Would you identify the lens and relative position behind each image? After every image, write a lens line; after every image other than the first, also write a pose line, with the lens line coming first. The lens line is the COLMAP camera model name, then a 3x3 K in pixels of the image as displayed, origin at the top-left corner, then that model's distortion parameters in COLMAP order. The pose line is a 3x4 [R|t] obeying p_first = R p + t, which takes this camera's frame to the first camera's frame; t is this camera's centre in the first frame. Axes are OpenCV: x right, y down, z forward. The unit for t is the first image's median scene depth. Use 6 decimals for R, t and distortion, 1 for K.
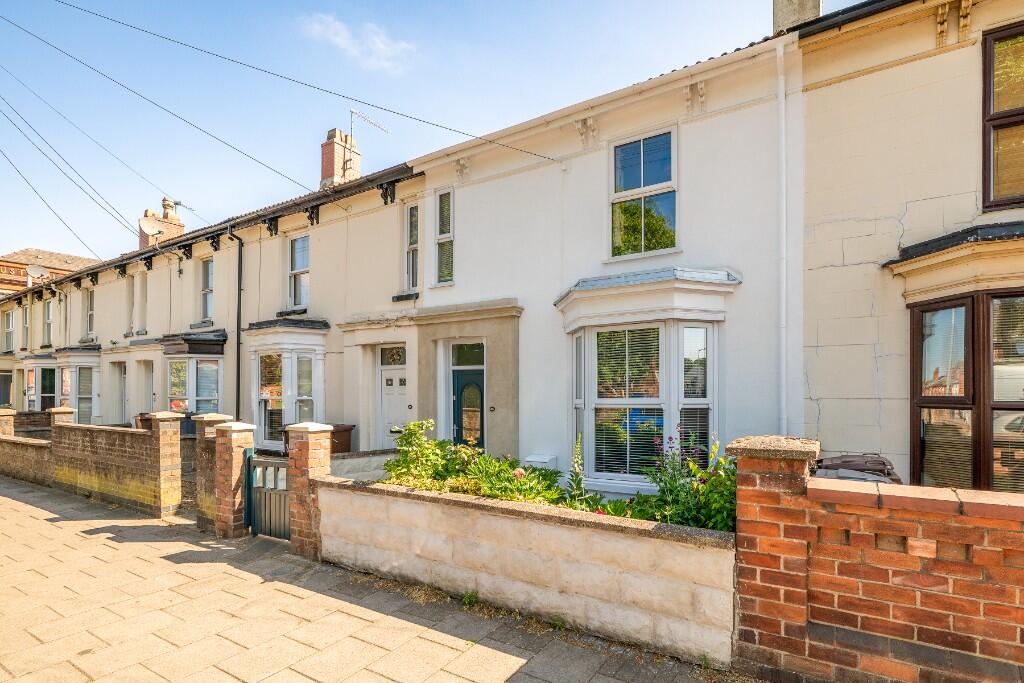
lens RADIAL K [[534.6, 0, 510.8], [0, 534.6, 394.1], [0, 0, 1]] dist [-0.001851, -0.000113]
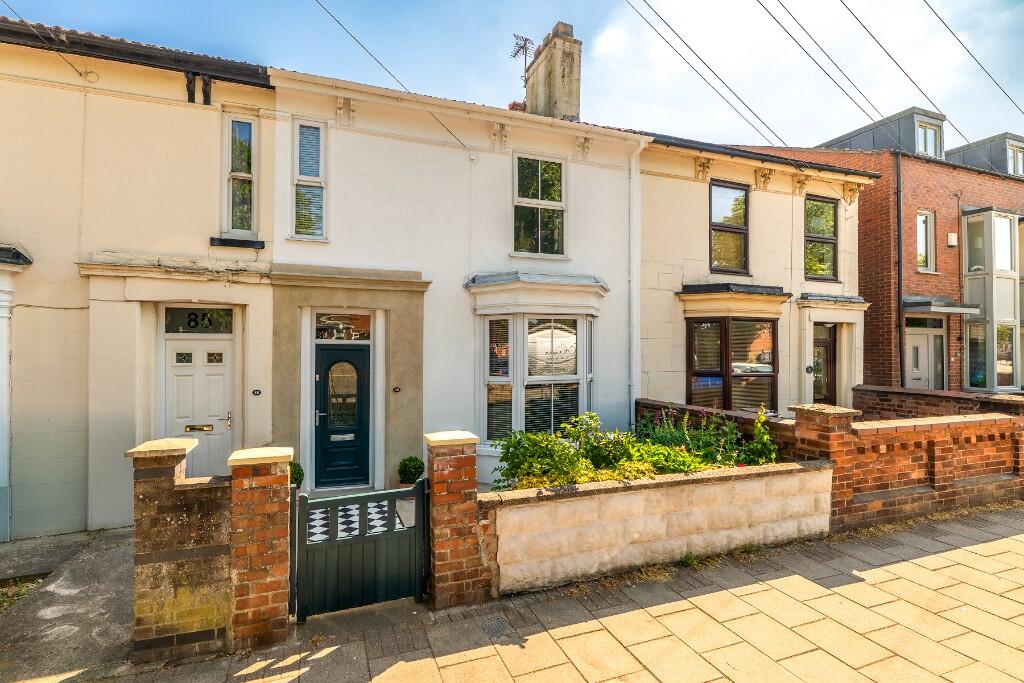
lens RADIAL K [[502.2, 0, 512.0], [0, 502.2, 341.5], [0, 0, 1]] dist [0.000002, -0.000178]
pose [[0.578461, 0.008999, 0.815661, -0.705756], [-0.004645, 0.999959, -0.007738, -0.055386], [-0.815697, 0.000687, 0.578479, 0.385355]]
